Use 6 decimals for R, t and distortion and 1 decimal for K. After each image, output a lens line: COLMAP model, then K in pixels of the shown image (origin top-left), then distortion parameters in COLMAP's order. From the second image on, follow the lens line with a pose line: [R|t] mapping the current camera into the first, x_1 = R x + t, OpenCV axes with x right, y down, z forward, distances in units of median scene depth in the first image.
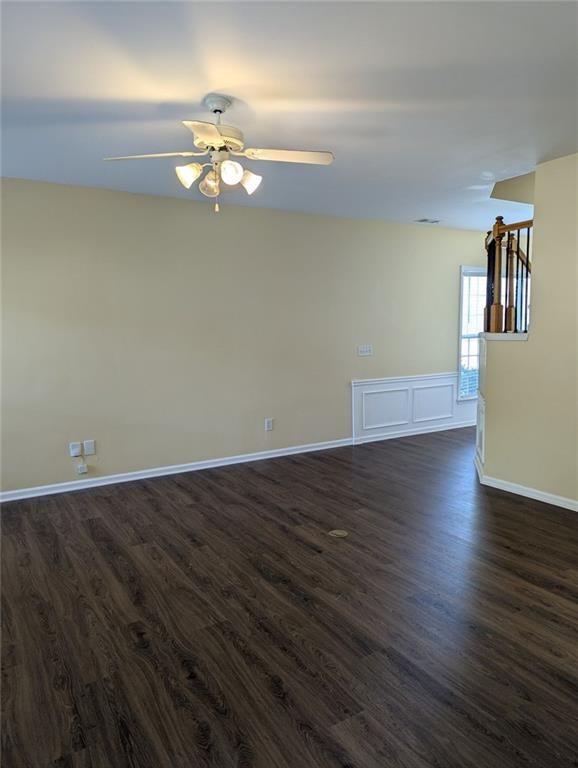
lens RADIAL K [[542.0, 0, 291.1], [0, 542.0, 383.0], [0, 0, 1]] dist [0.042861, -0.040065]
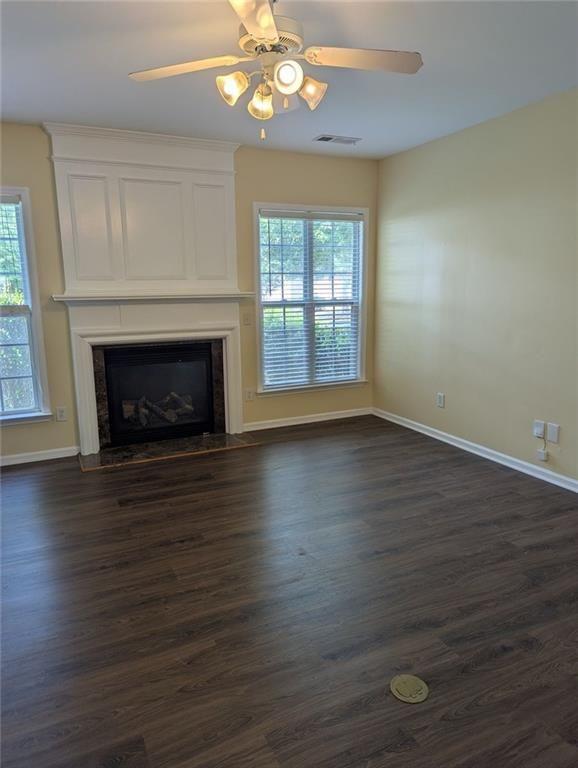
lens RADIAL K [[542.0, 0, 291.3], [0, 542.0, 384.5], [0, 0, 1]] dist [0.042861, -0.040065]
pose [[-0.103247, 0.200138, -0.974313, 0.480532], [-0.098408, 0.972686, 0.210232, -0.086374], [0.989776, 0.117586, -0.080732, 0.797376]]
